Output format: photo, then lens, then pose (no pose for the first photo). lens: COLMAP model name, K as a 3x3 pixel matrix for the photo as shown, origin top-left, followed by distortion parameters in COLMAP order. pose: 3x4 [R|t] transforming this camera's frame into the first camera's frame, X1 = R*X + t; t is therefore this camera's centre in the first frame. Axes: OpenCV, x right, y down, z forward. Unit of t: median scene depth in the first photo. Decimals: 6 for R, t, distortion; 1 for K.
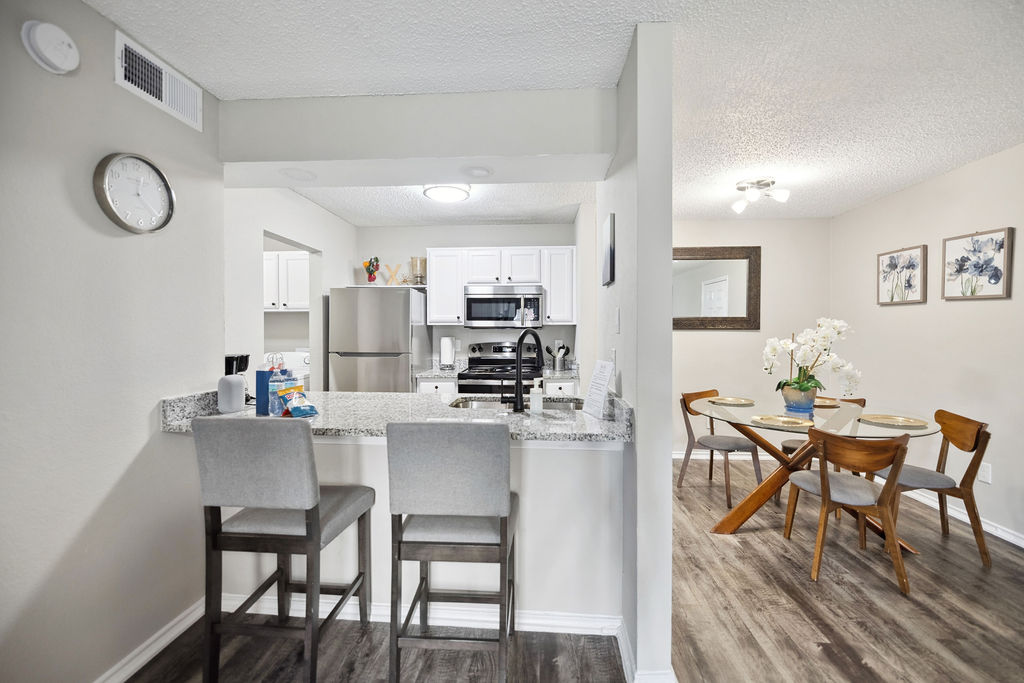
lens RADIAL K [[412.3, 0, 512.0], [0, 412.3, 341.5], [0, 0, 1]] dist [0.000192, -0.000049]
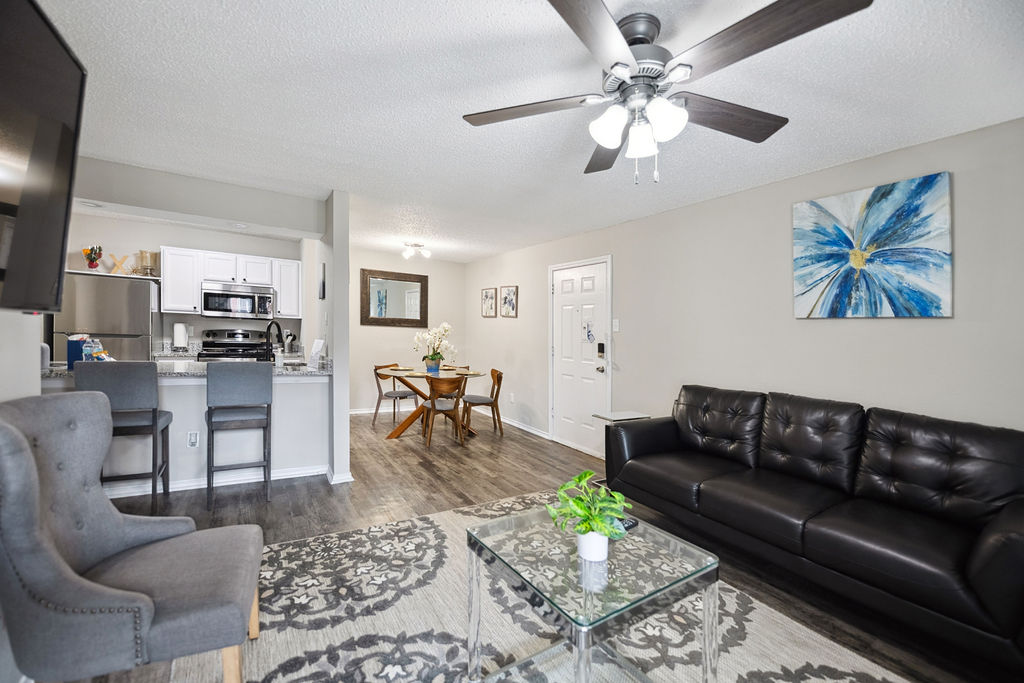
lens RADIAL K [[418.8, 0, 508.6], [0, 418.8, 371.3], [0, 0, 1]] dist [-0.001490, -0.000104]
pose [[0.813407, -0.018834, 0.581390, -0.109990], [-0.027715, 0.997086, 0.071076, 0.017616], [-0.581034, -0.073927, 0.810515, -0.617866]]
